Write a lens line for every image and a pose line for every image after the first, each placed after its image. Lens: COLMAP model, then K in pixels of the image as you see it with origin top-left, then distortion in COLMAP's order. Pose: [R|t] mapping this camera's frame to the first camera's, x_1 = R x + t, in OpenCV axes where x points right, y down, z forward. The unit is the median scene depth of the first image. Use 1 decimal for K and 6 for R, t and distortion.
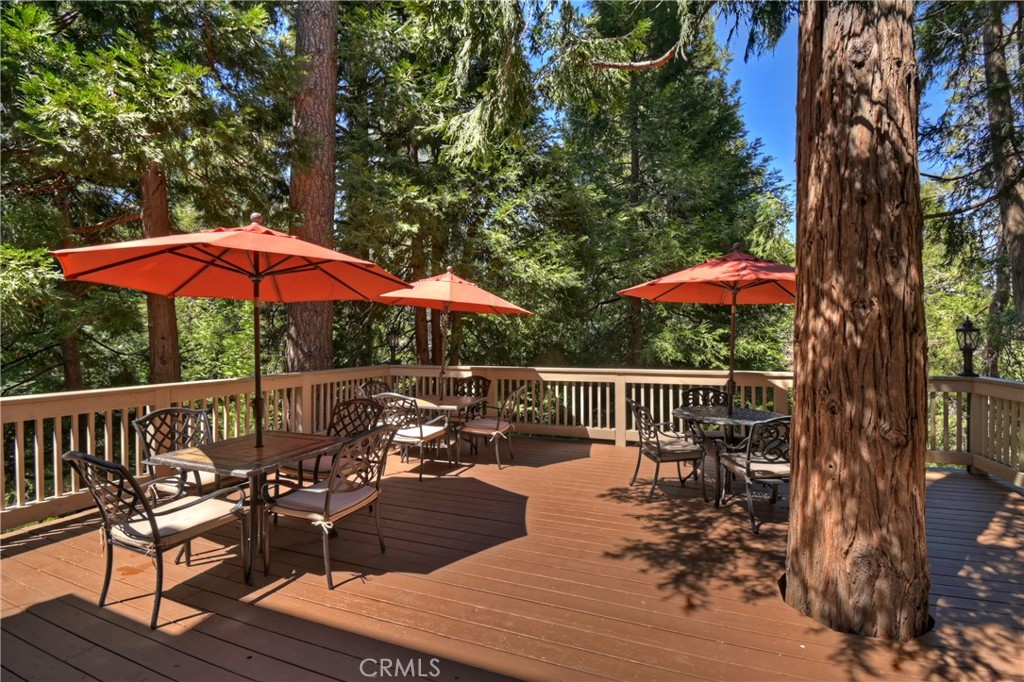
lens RADIAL K [[448.7, 0, 492.8], [0, 448.7, 347.0], [0, 0, 1]] dist [0.000415, -0.011853]
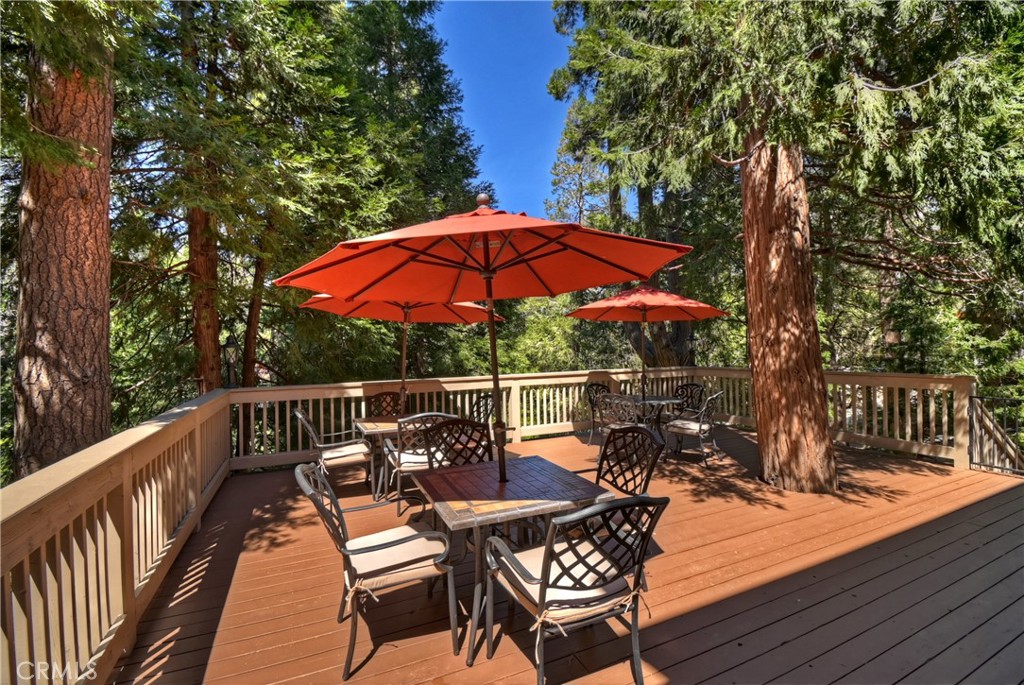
lens RADIAL K [[460.1, 0, 515.6], [0, 460.1, 349.9], [0, 0, 1]] dist [0.000578, -0.000038]
pose [[0.691326, -0.017280, 0.722336, -1.116024], [0.030633, 0.999516, -0.005406, -0.012650], [-0.721893, 0.025865, 0.691521, 0.397484]]
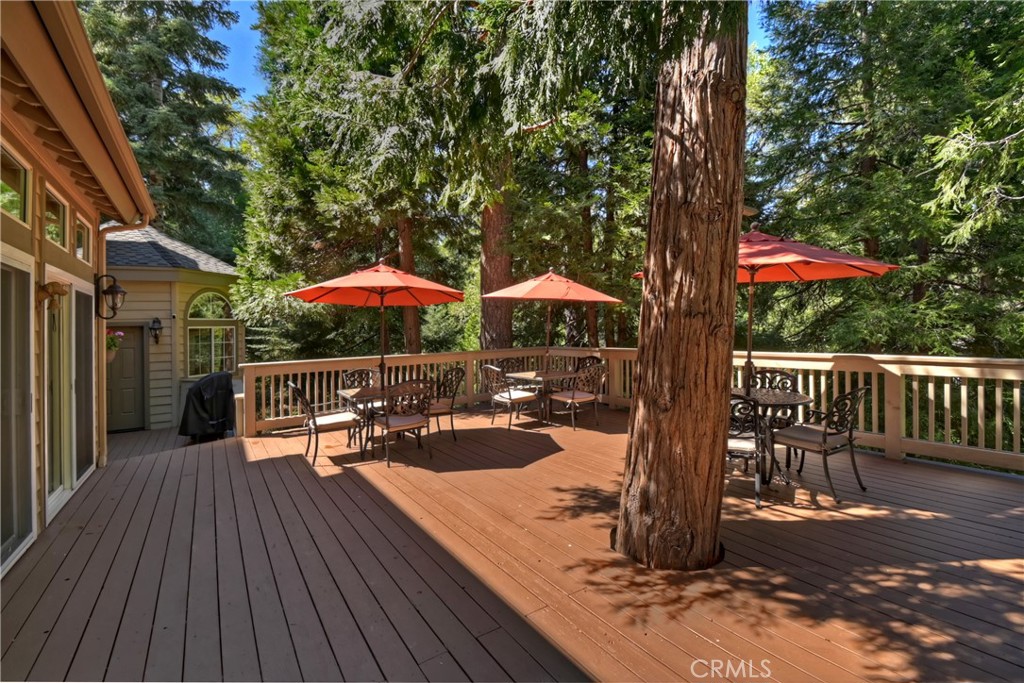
lens RADIAL K [[455.8, 0, 511.2], [0, 455.8, 330.7], [0, 0, 1]] dist [0.000985, 0.000250]
pose [[0.818496, -0.015079, -0.574314, 0.898166], [0.014408, 0.999880, -0.005719, 0.005706], [0.574331, -0.003594, 0.818615, -0.167182]]
